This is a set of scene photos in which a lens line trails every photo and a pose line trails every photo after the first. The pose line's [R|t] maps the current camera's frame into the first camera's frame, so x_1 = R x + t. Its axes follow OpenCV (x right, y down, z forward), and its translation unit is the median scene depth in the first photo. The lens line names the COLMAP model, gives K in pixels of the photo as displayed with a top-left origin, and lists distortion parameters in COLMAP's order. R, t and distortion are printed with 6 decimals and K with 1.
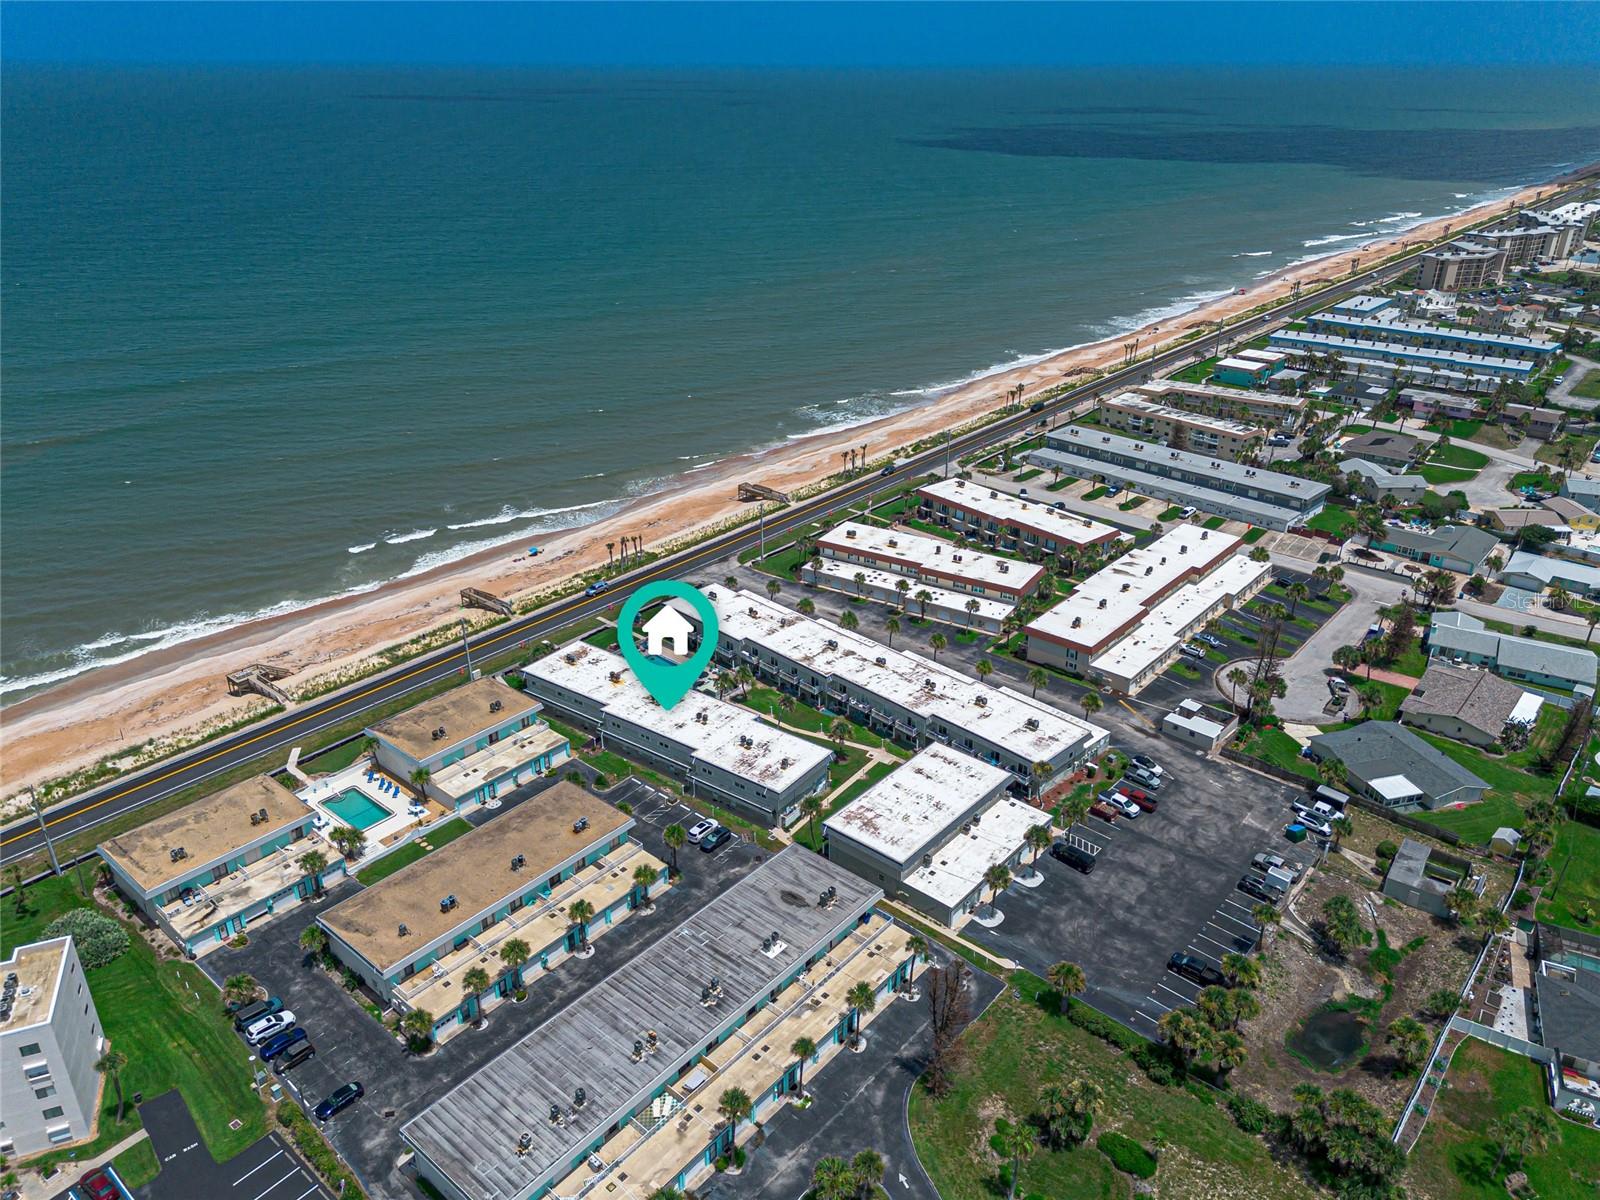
lens RADIAL K [[1156.1, 0, 795.7], [0, 1156.1, 601.1], [0, 0, 1]] dist [0.077472, -0.079288]
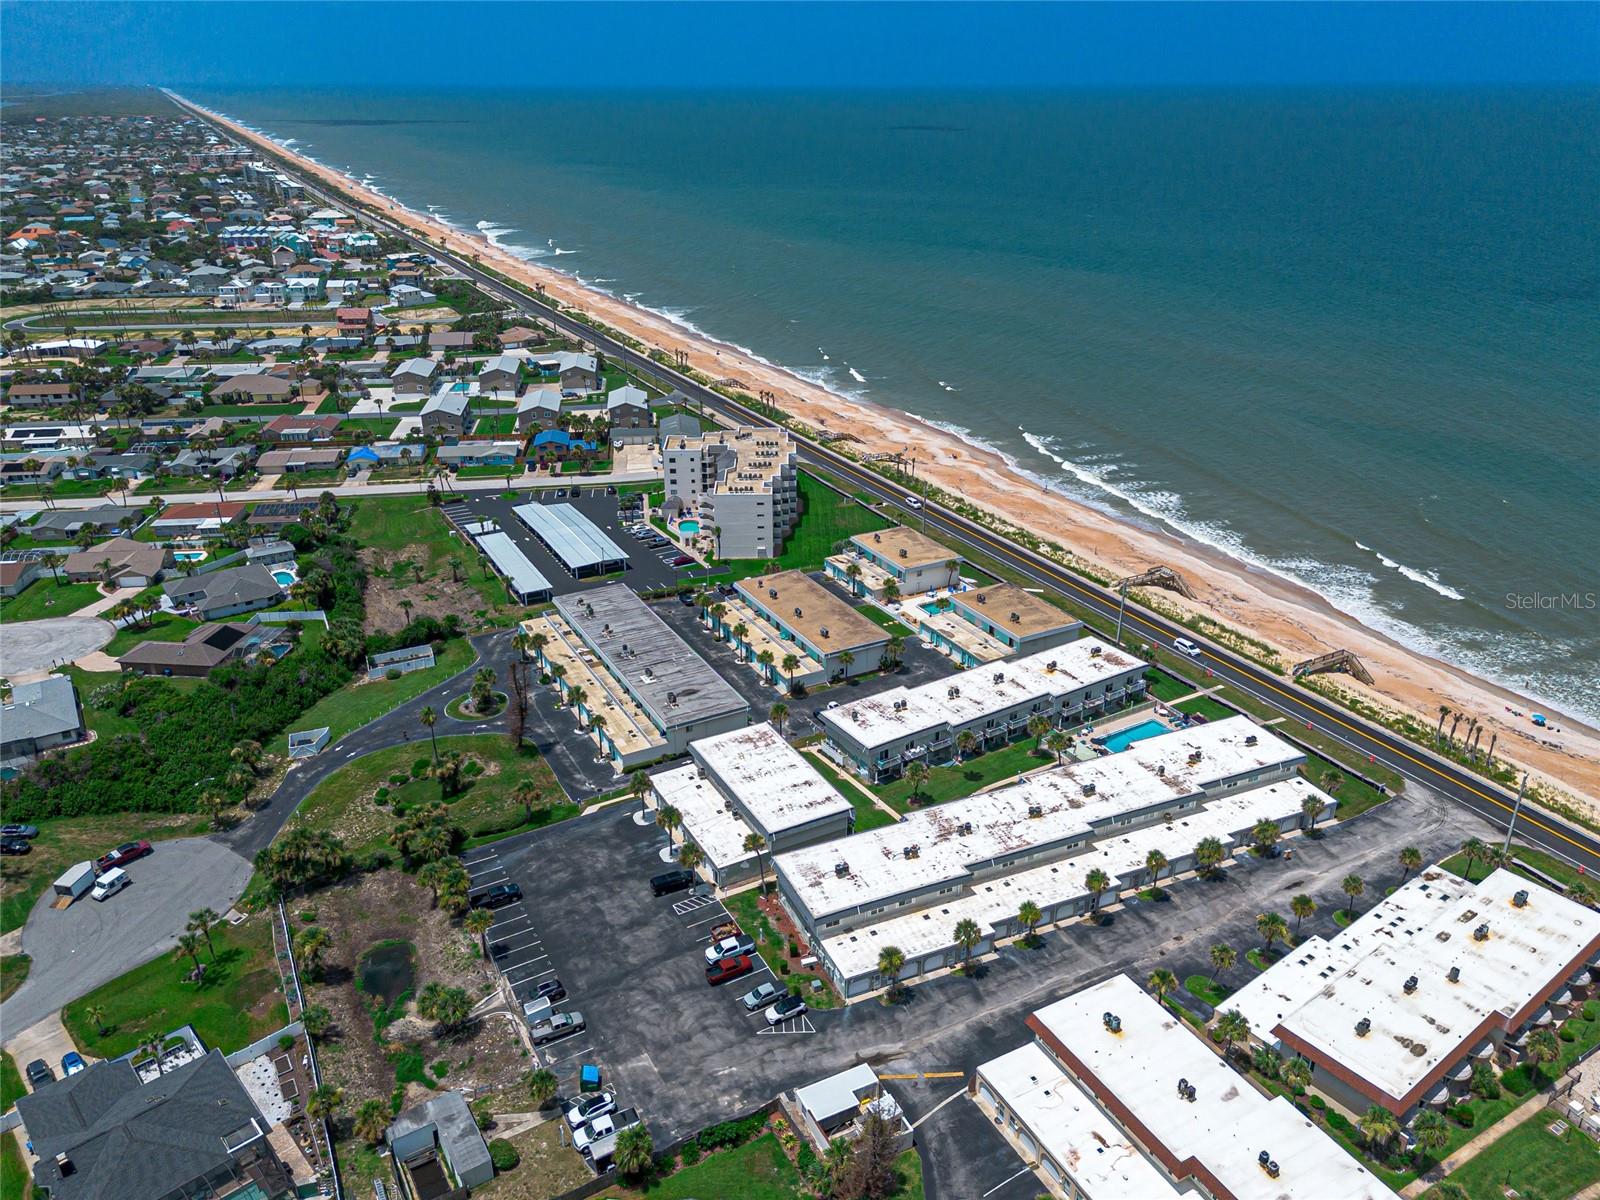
lens RADIAL K [[1156.1, 0, 795.7], [0, 1156.1, 601.1], [0, 0, 1]] dist [0.077472, -0.079288]
pose [[-0.357352, 0.381491, -0.852505, 0.875592], [-0.394416, 0.765750, 0.507999, -0.462326], [0.846603, 0.517776, -0.123176, 1.006259]]
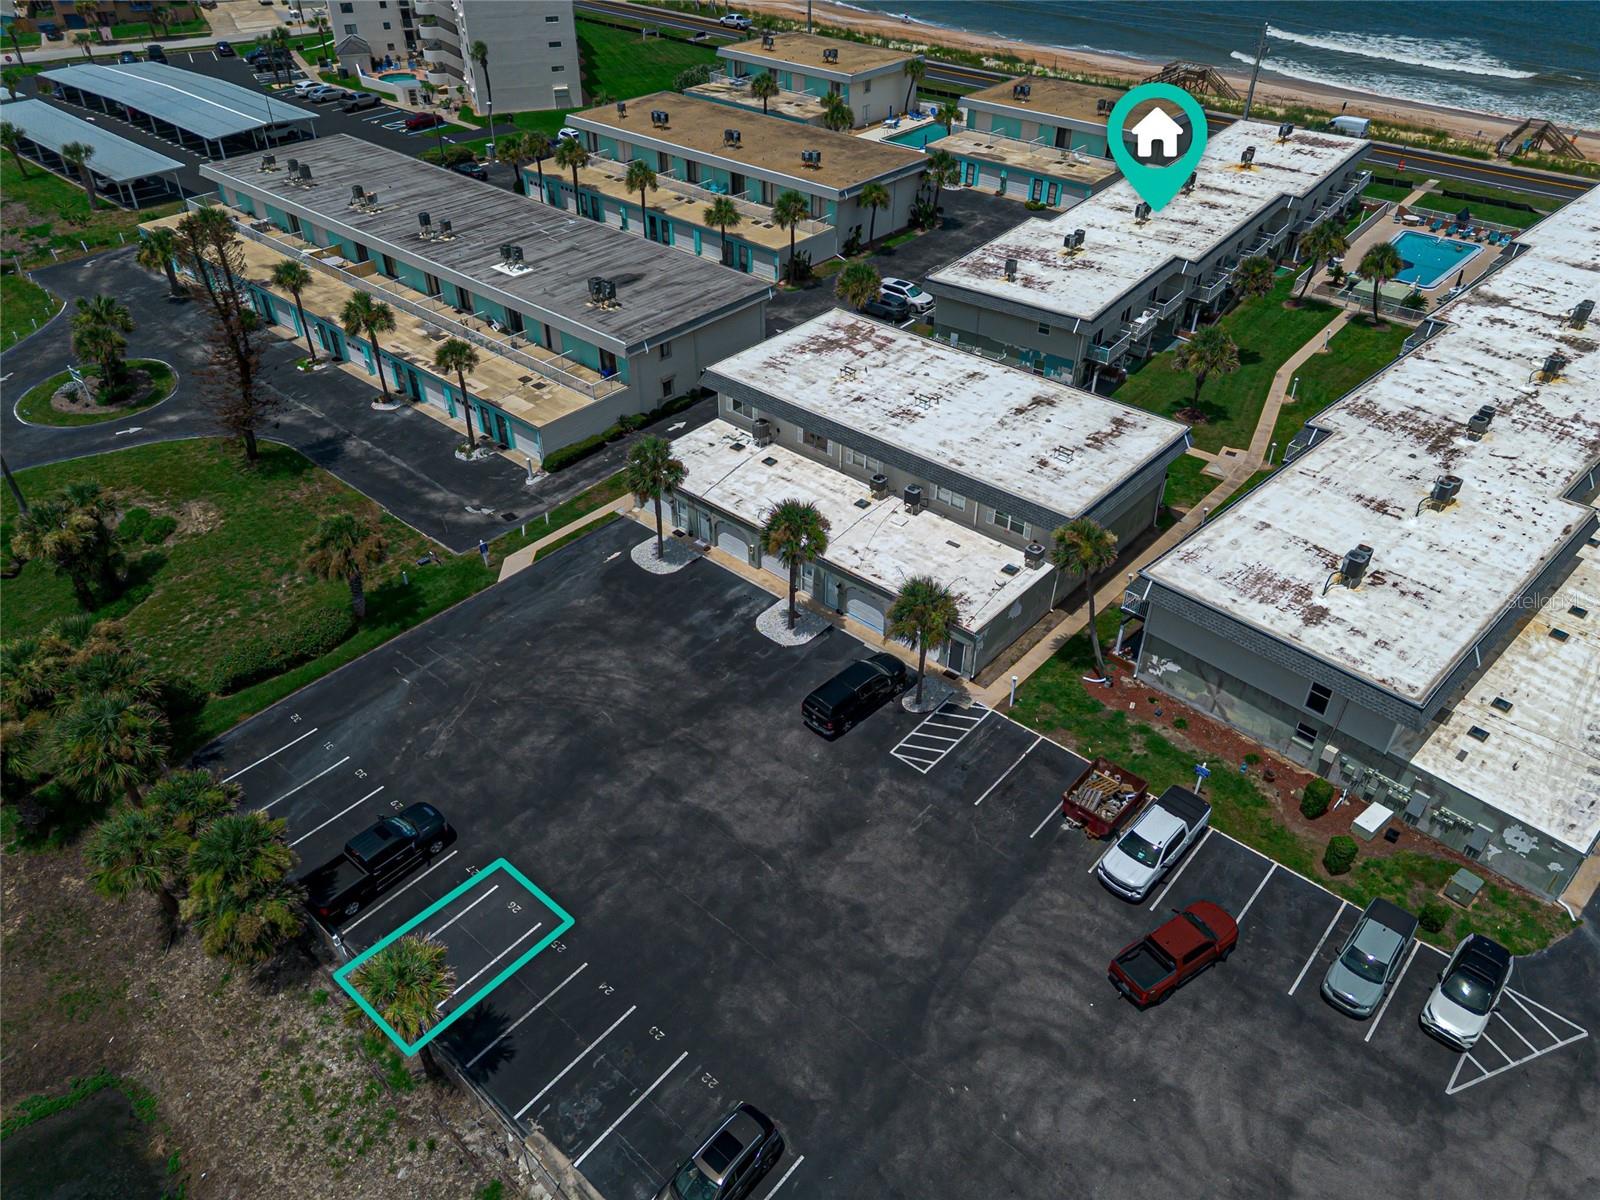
lens RADIAL K [[1126.3, 0, 800.0], [0, 1126.3, 600.0], [0, 0, 1]] dist [0.075093, -0.072413]
pose [[-0.009030, 0.604138, -0.796829, 0.467300], [-0.431404, 0.716535, 0.548150, 0.010596], [0.902114, 0.348705, 0.254157, 0.819403]]
